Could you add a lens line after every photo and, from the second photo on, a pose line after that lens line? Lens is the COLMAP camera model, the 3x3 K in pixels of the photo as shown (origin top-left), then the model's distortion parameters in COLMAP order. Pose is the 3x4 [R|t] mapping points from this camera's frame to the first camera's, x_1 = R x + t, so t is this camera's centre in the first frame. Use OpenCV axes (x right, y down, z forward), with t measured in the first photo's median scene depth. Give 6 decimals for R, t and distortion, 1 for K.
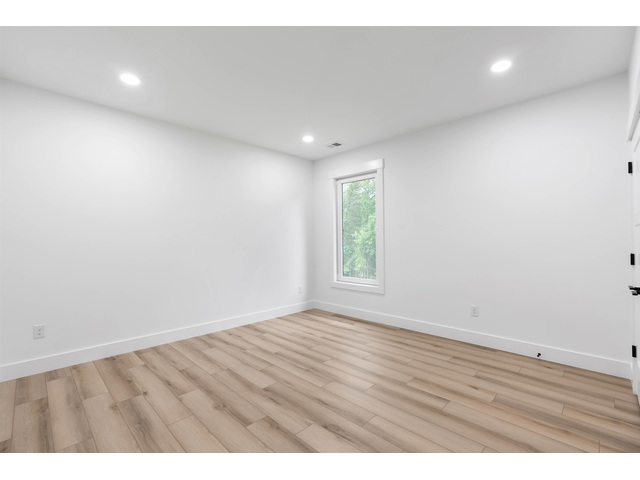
lens RADIAL K [[291.6, 0, 319.6], [0, 291.6, 238.9], [0, 0, 1]] dist [-0.013254, 0.003342]
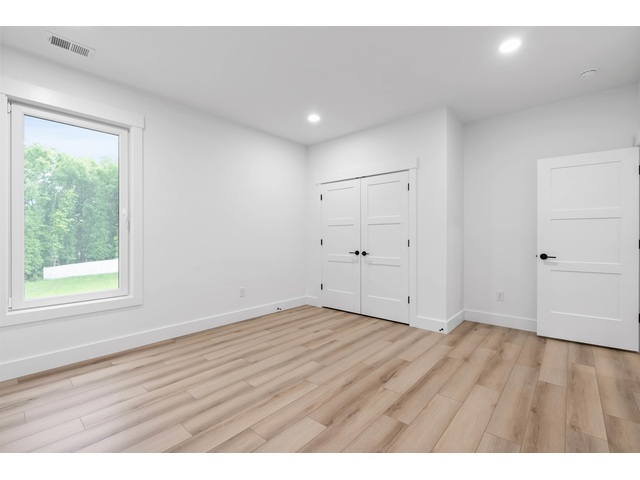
lens RADIAL K [[291.6, 0, 315.8], [0, 291.6, 238.8], [0, 0, 1]] dist [-0.013254, 0.003342]
pose [[-0.057989, 0.000693, 0.998317, -0.812748], [-0.005283, 0.999986, -0.001001, 0.036773], [-0.998303, -0.005333, -0.057985, 0.941181]]
